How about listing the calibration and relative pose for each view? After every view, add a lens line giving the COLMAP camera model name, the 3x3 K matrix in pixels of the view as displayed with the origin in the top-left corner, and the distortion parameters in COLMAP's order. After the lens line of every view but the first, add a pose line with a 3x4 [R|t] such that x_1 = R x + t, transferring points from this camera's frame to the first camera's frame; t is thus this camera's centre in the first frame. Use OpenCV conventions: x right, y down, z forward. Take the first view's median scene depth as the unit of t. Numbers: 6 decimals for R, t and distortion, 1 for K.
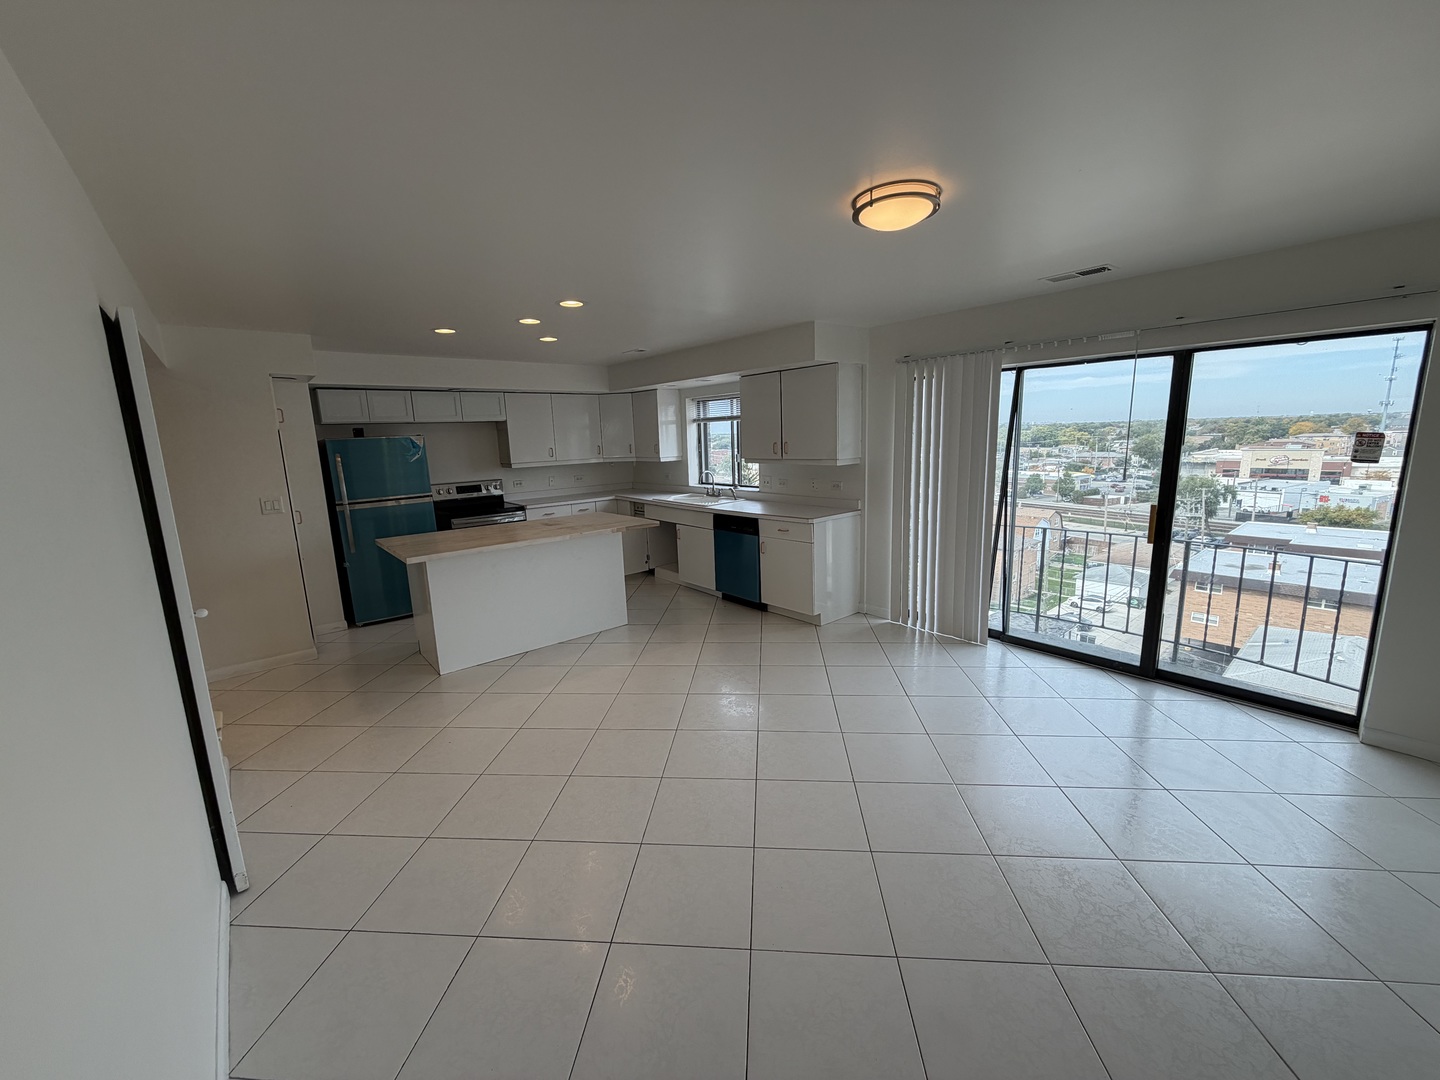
lens RADIAL K [[571.6, 0, 720.0], [0, 571.6, 540.0], [0, 0, 1]] dist [-0.001280, -0.000246]
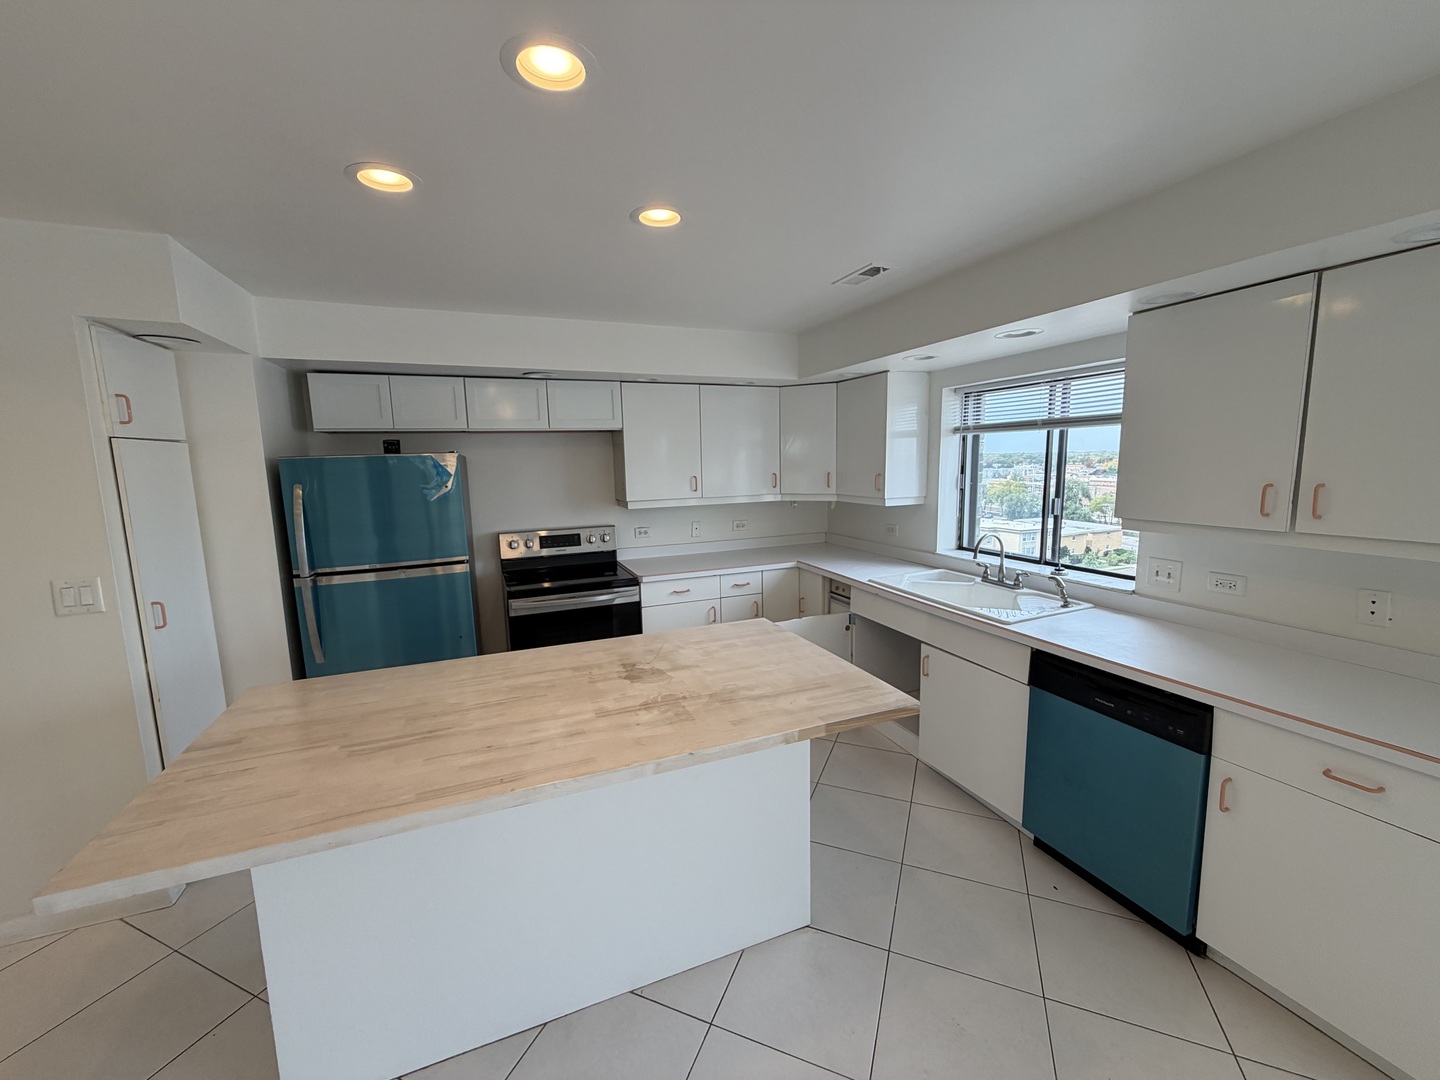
lens RADIAL K [[571.6, 0, 720.0], [0, 571.6, 540.0], [0, 0, 1]] dist [-0.001280, -0.000246]
pose [[0.951207, 0.056954, -0.303251, -0.092313], [-0.067082, 0.997481, -0.023077, -0.087473], [0.301172, 0.042294, 0.952631, 0.471801]]
